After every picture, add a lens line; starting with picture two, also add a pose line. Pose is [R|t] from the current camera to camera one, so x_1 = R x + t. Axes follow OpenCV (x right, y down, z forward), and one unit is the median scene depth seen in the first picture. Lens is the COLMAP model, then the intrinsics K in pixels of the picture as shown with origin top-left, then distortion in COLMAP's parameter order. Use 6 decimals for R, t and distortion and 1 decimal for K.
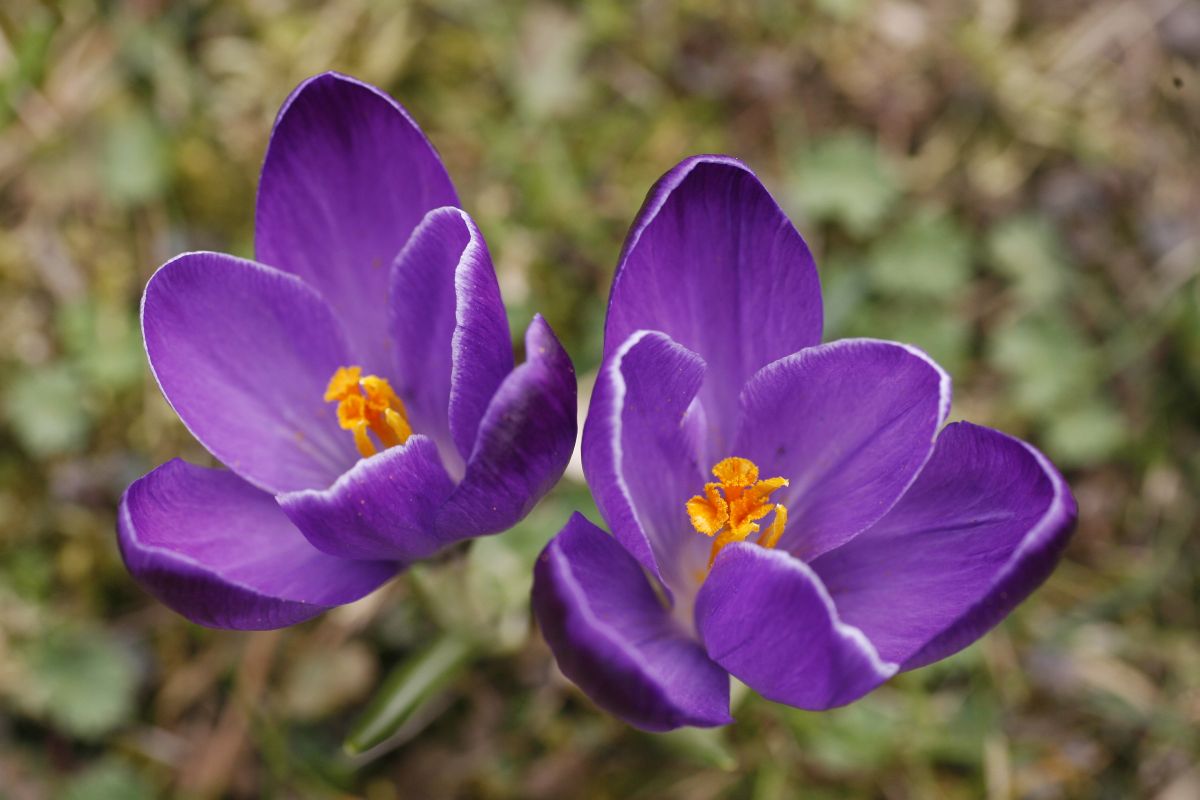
lens RADIAL K [[3155.8, 0, 597.1], [0, 3155.8, 404.4], [0, 0, 1]] dist [-0.003668, 0.000000]
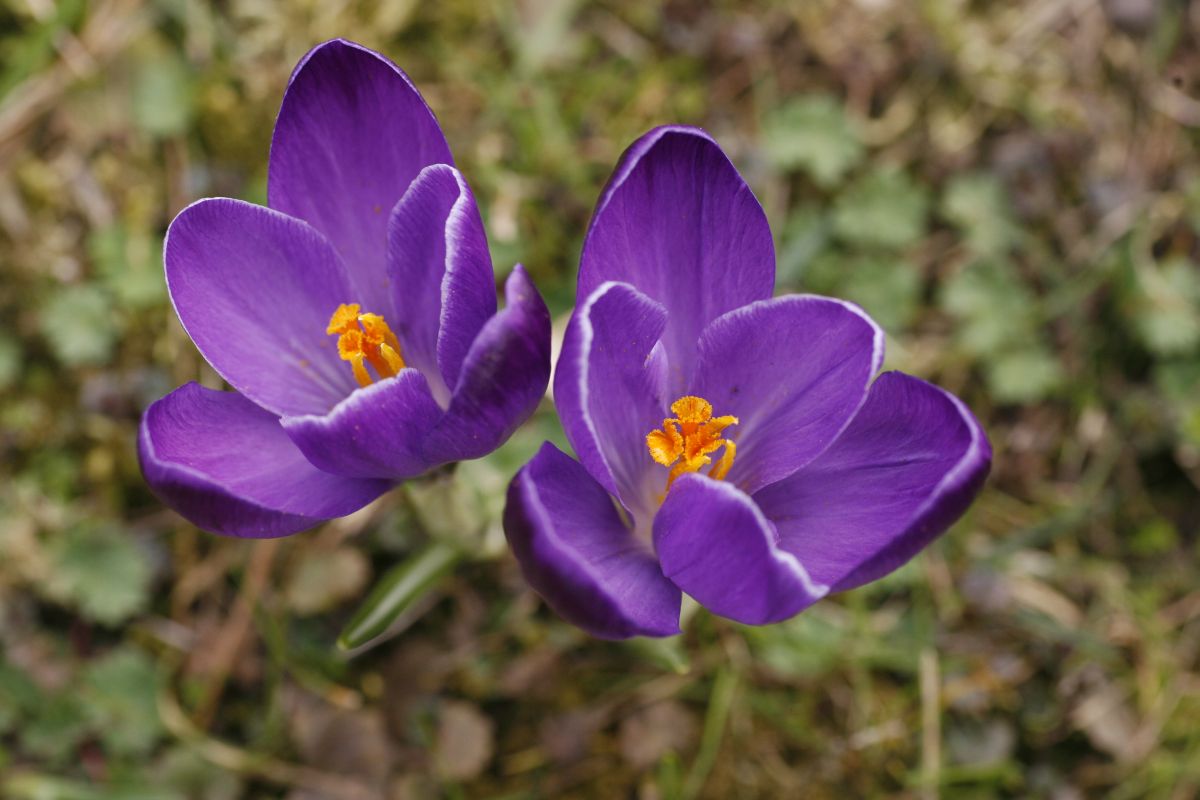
lens RADIAL K [[3155.8, 0, 602.3], [0, 3155.8, 396.0], [0, 0, 1]] dist [-0.003668, 0.000000]
pose [[0.999537, 0.029793, -0.006187, 0.018606], [-0.029561, 0.998959, 0.034732, -0.020798], [0.007216, -0.034533, 0.999378, -0.114132]]
